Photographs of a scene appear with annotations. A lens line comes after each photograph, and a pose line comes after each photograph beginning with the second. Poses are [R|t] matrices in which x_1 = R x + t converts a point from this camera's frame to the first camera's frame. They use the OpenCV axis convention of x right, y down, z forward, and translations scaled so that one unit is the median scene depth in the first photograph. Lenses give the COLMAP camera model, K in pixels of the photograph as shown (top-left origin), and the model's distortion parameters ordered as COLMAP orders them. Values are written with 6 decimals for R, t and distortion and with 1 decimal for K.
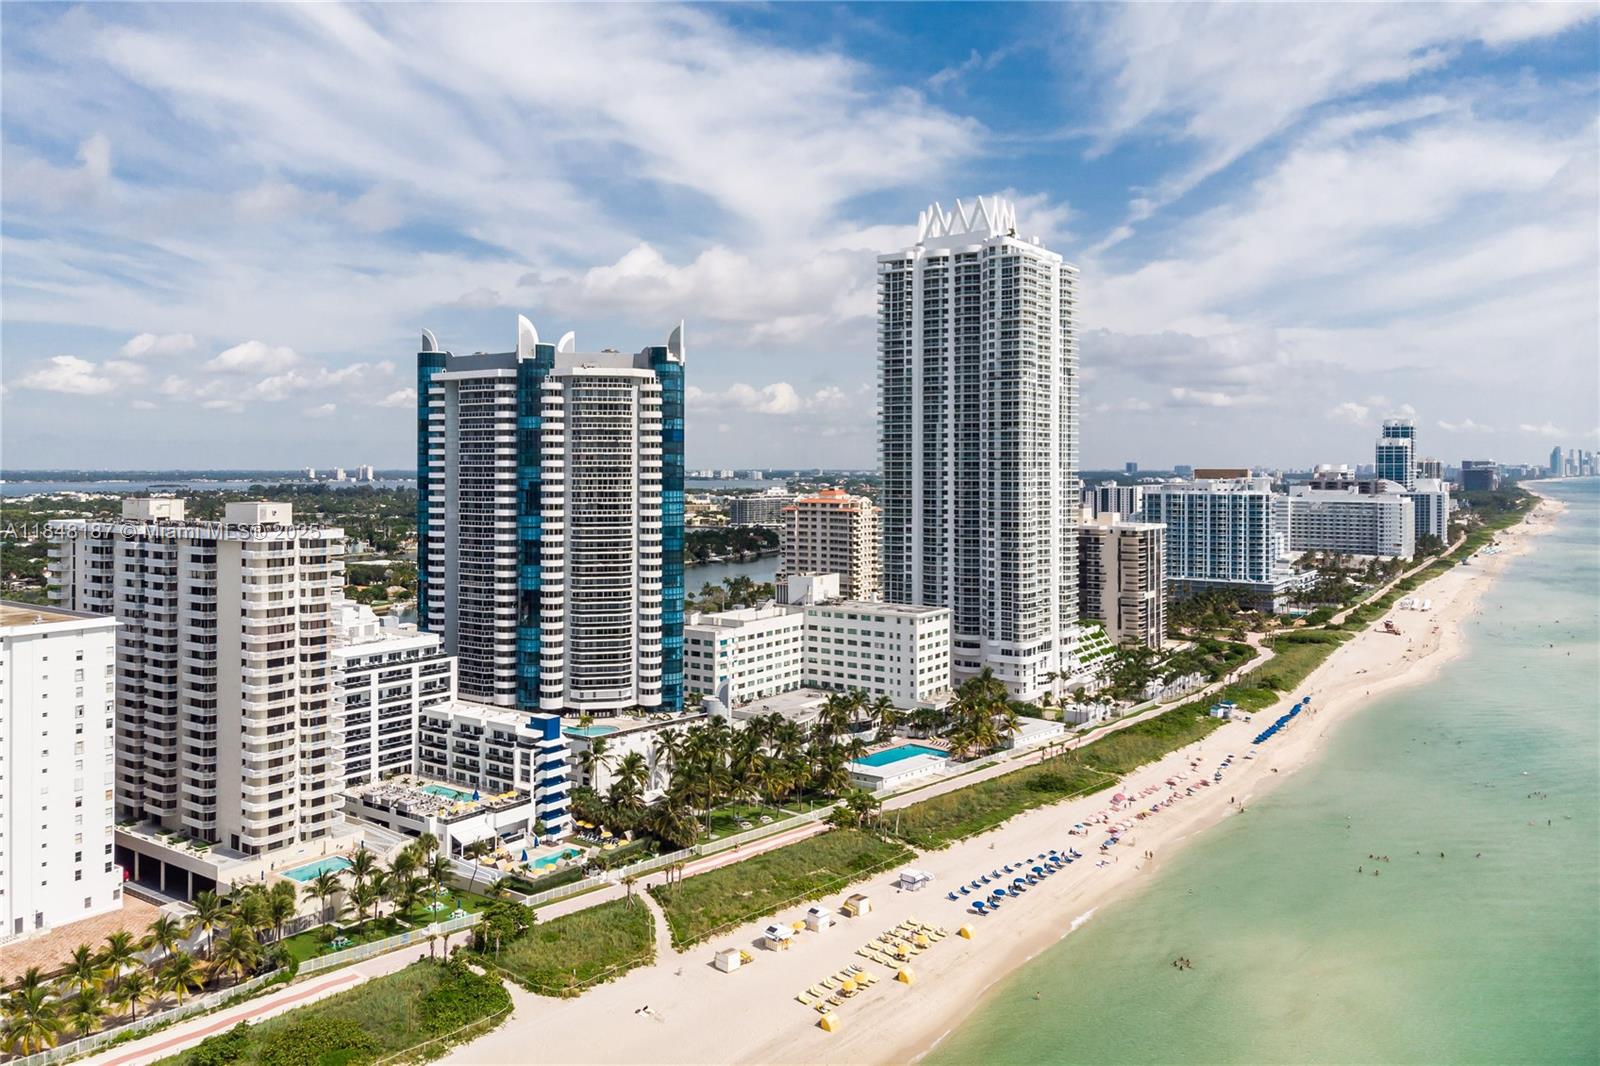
lens RADIAL K [[1174.3, 0, 793.8], [0, 1174.3, 520.0], [0, 0, 1]] dist [-0.001189, 0.000832]
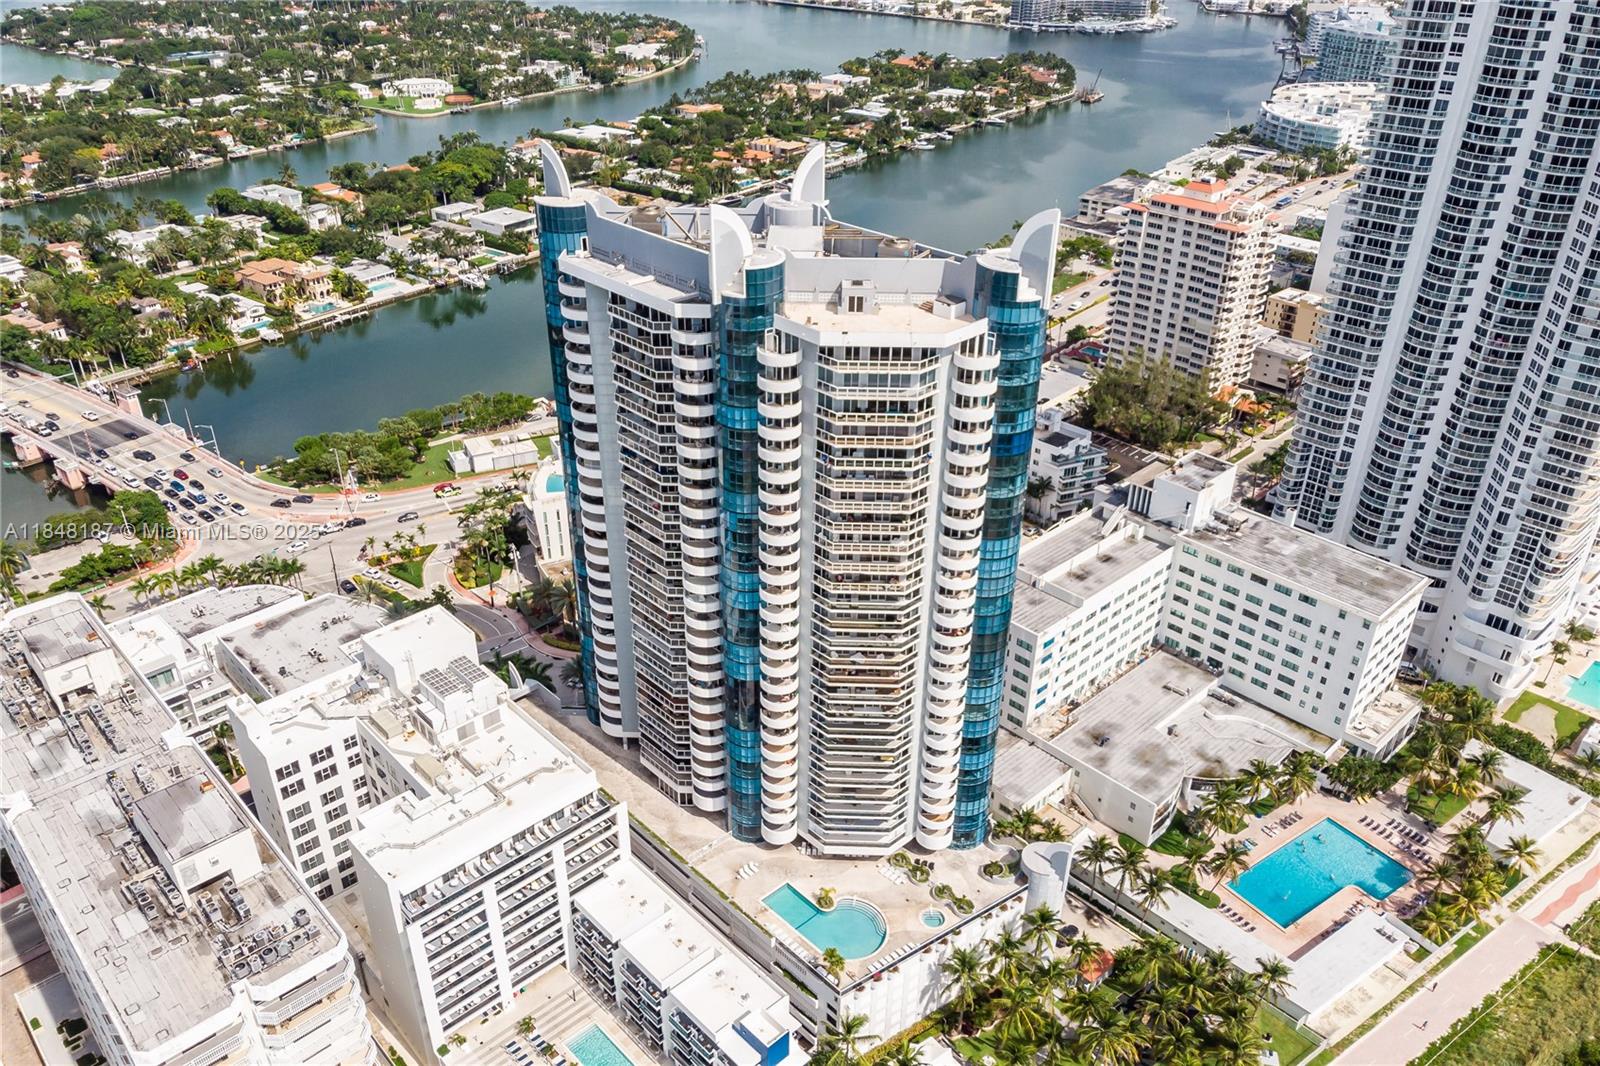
lens RADIAL K [[1174.3, 0, 795.6], [0, 1174.3, 592.5], [0, 0, 1]] dist [-0.001189, 0.000832]
pose [[0.979262, 0.103602, -0.174105, -0.101175], [-0.006174, 0.874223, 0.485486, -0.264038], [0.202504, -0.474343, 0.856733, 0.523443]]
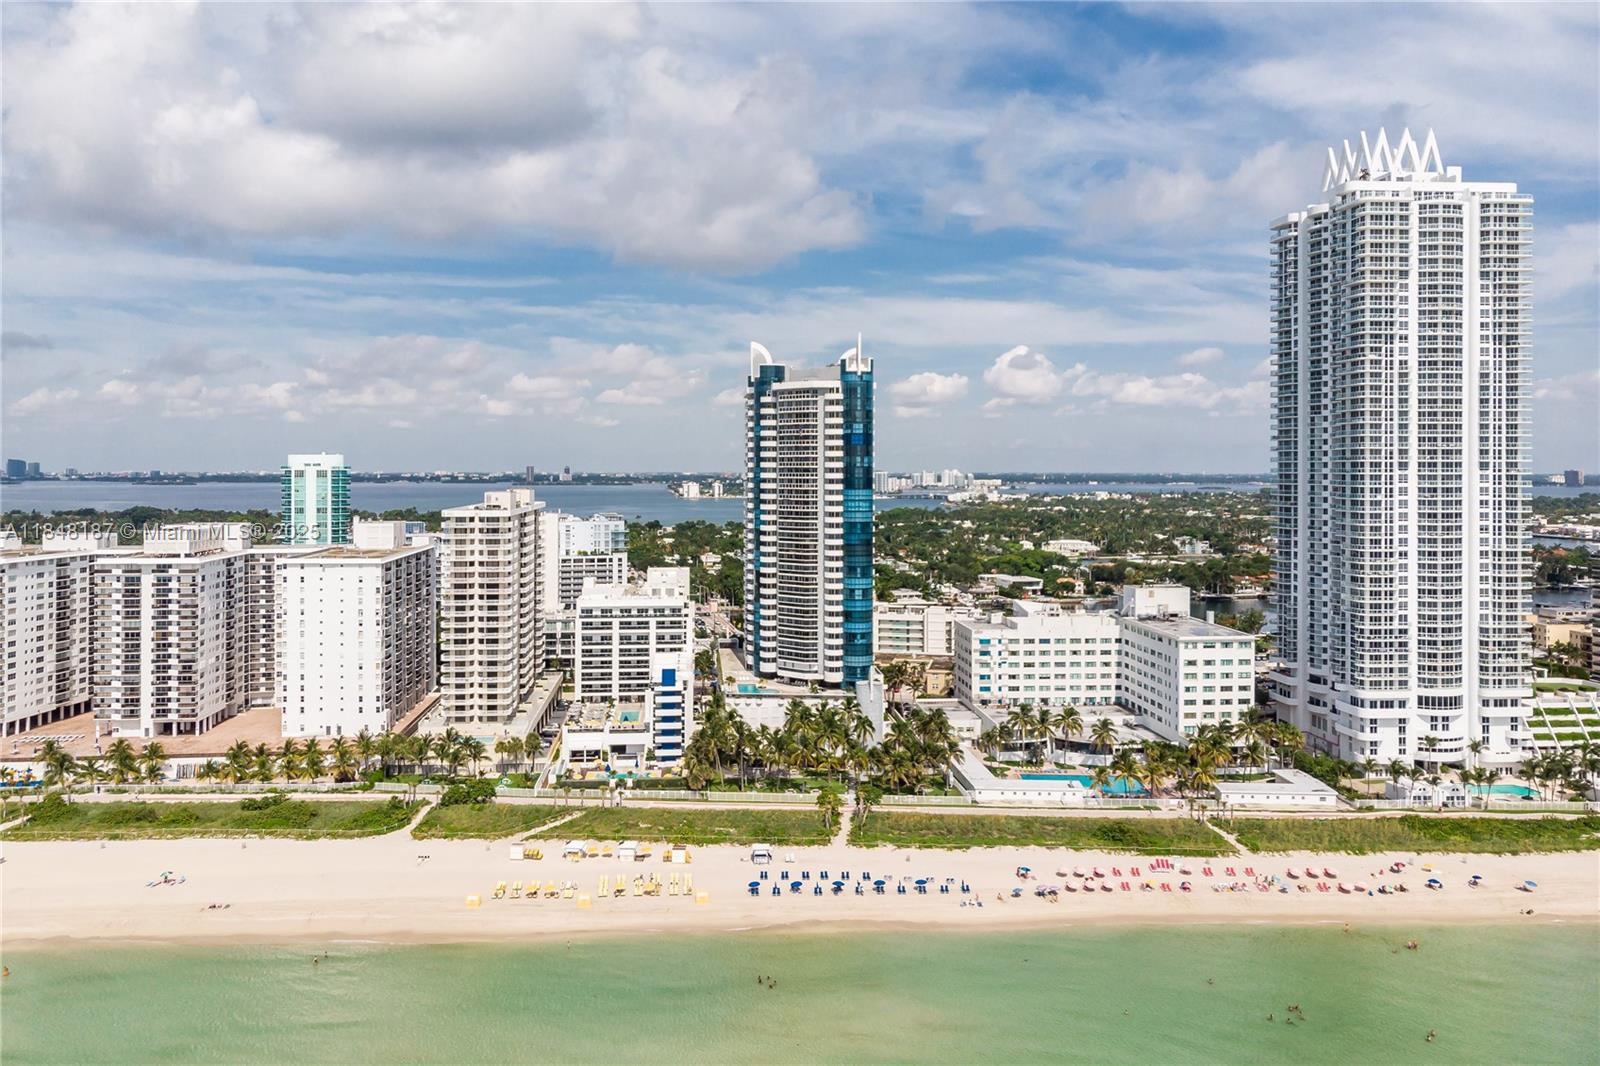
lens RADIAL K [[1174.3, 0, 790.3], [0, 1174.3, 522.8], [0, 0, 1]] dist [-0.001189, 0.000832]
pose [[0.647613, 0.033857, -0.761217, 0.701087], [-0.035509, 0.999268, 0.014234, -0.007488], [0.761142, 0.017812, 0.648341, 0.248300]]
